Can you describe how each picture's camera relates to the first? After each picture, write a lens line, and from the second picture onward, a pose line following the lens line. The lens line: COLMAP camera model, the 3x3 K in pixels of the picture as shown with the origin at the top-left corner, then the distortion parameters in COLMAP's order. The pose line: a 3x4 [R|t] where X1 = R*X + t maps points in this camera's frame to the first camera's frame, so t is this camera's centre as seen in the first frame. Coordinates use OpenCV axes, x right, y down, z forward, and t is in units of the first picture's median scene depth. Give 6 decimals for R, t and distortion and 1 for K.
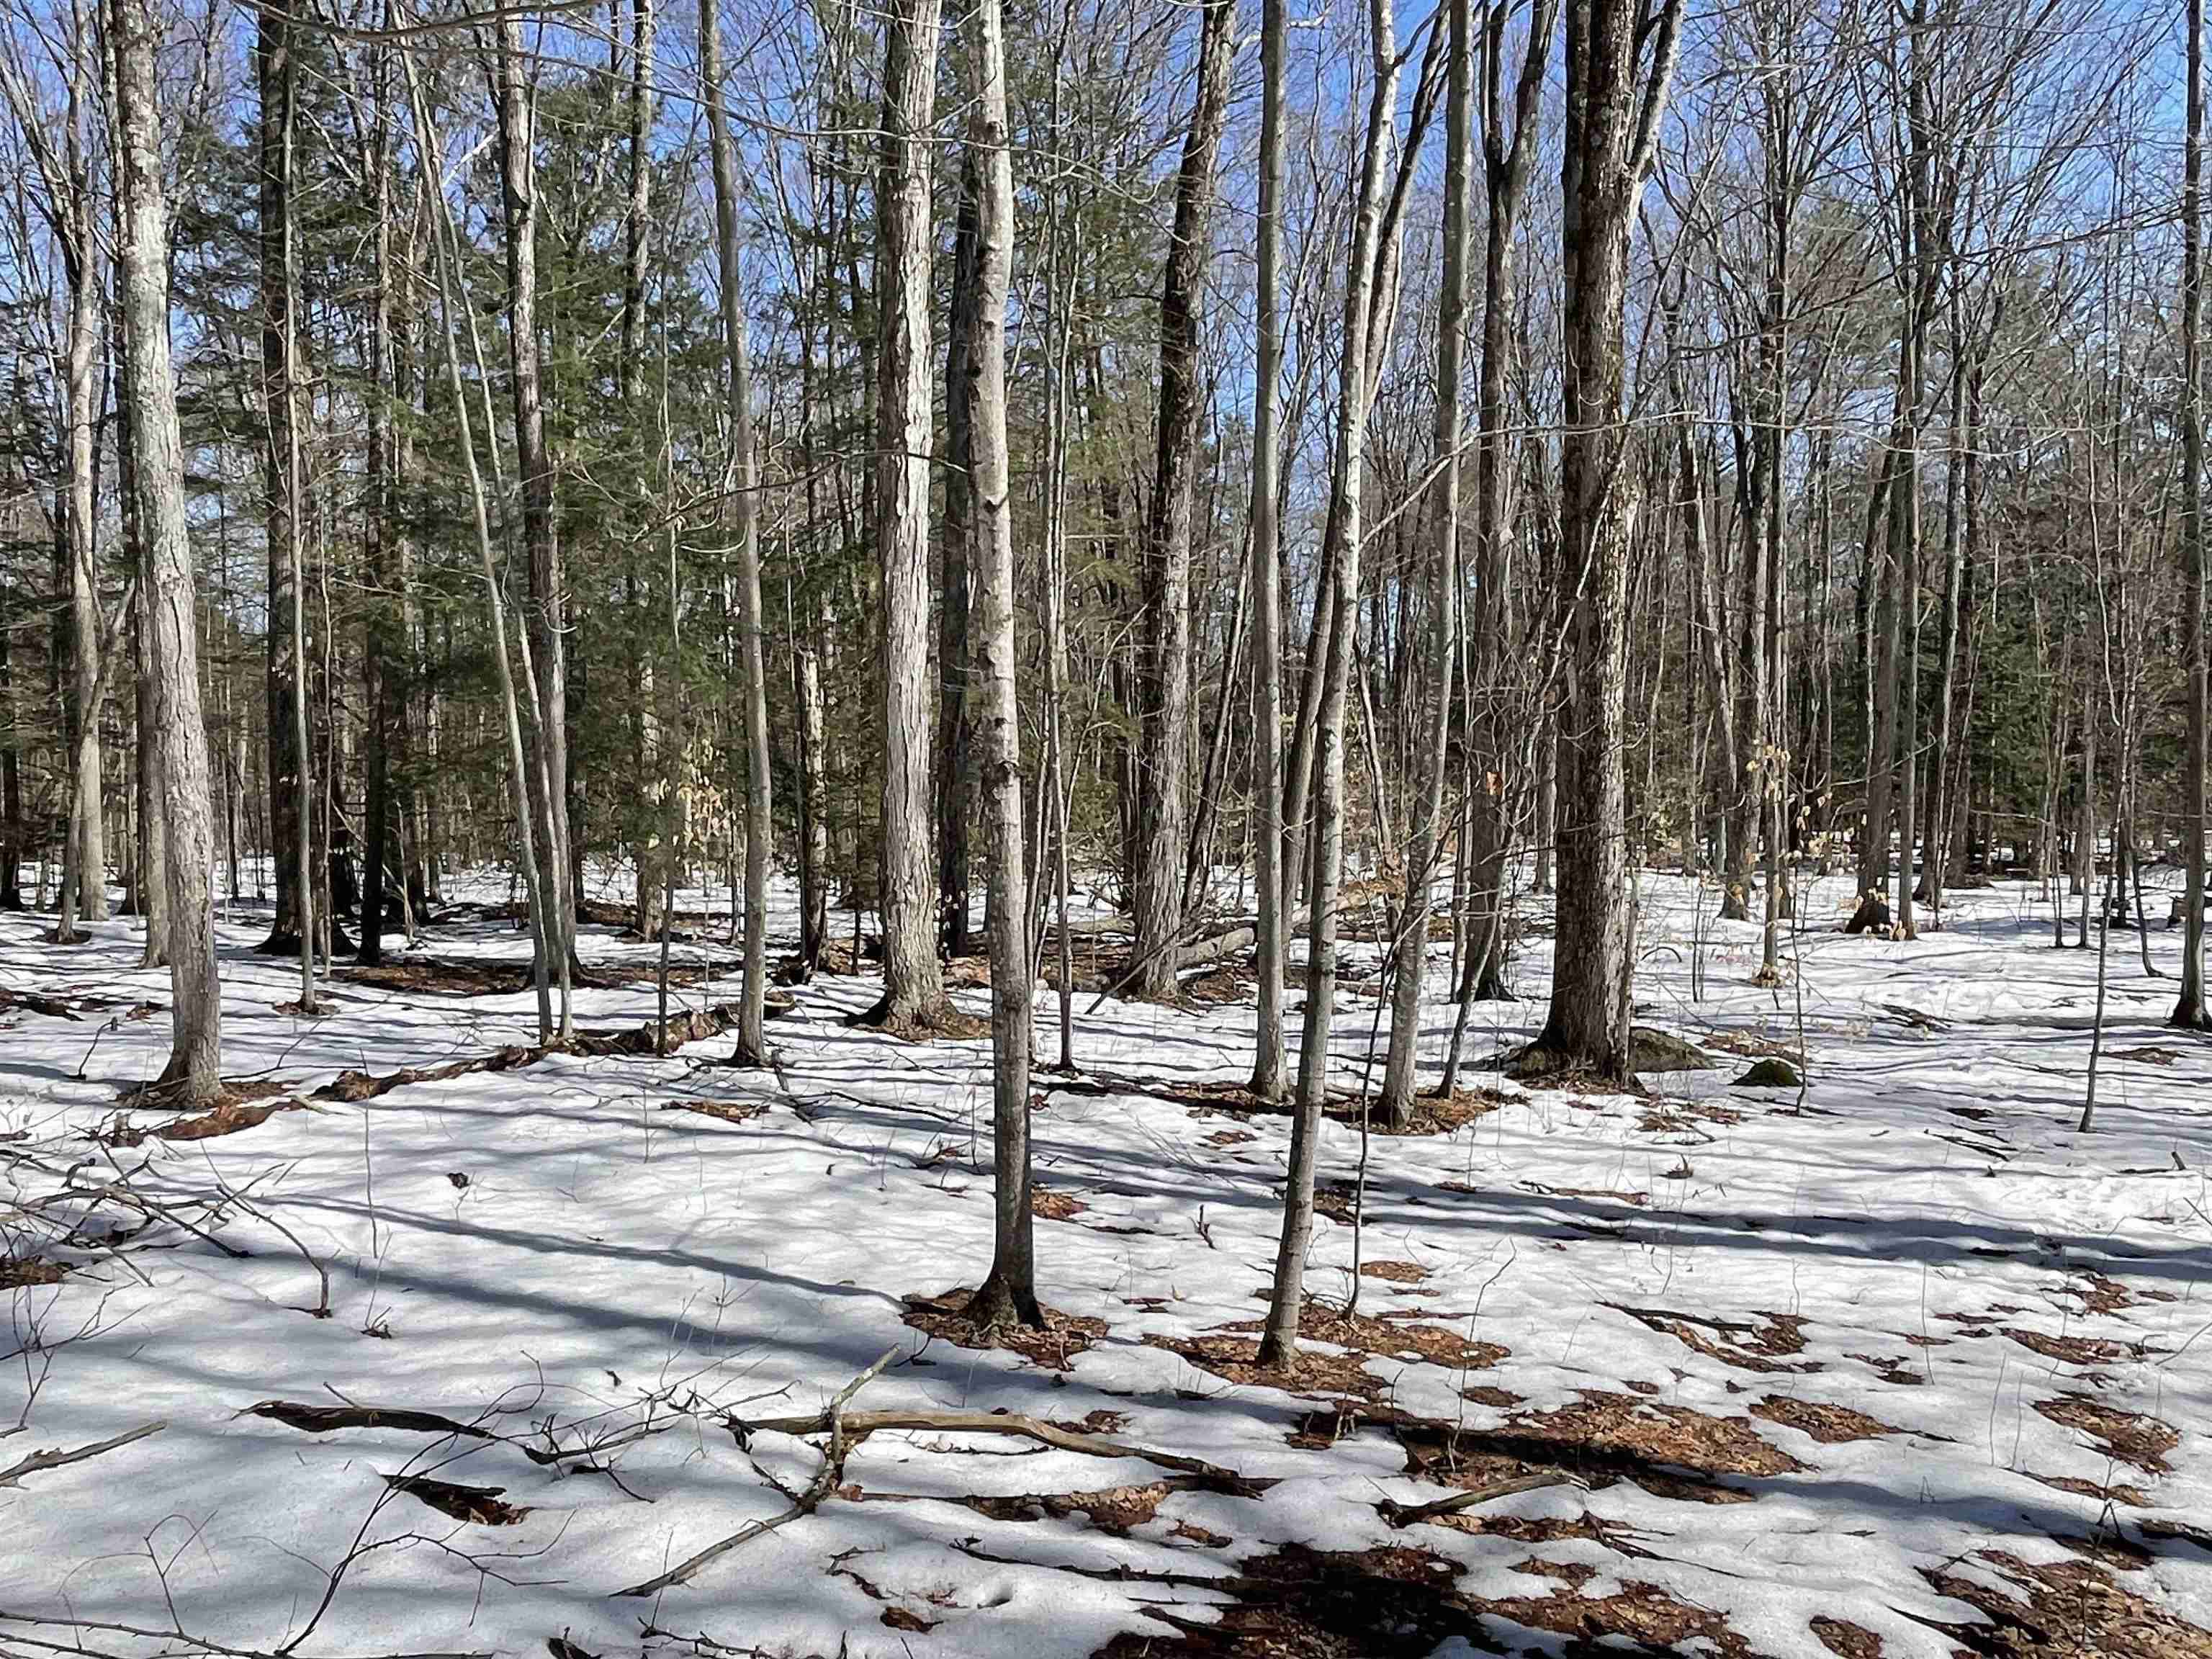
lens RADIAL K [[1666.7, 0, 1090.1], [0, 1666.7, 795.0], [0, 0, 1]] dist [0.048353, -0.088433]
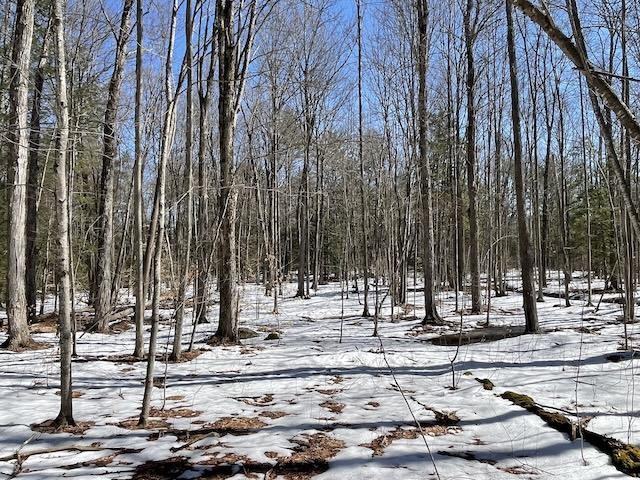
lens RADIAL K [[482.2, 0, 315.4], [0, 482.2, 230.0], [0, 0, 1]] dist [0.048353, -0.088433]
pose [[0.896046, 0.004142, 0.443942, -0.019611], [0.026307, 0.997704, -0.062405, -0.017203], [-0.443181, 0.067596, 0.893880, -0.129012]]
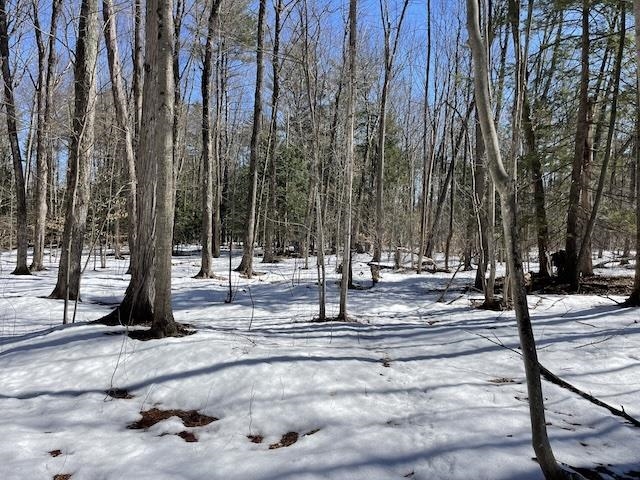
lens RADIAL K [[482.3, 0, 320.0], [0, 482.3, 240.0], [0, 0, 1]] dist [0.000012, -0.000021]
pose [[0.851193, -0.007793, 0.524794, 1.383074], [0.006345, 0.999969, 0.004559, 0.131261], [-0.524814, -0.000551, 0.851217, 2.463226]]
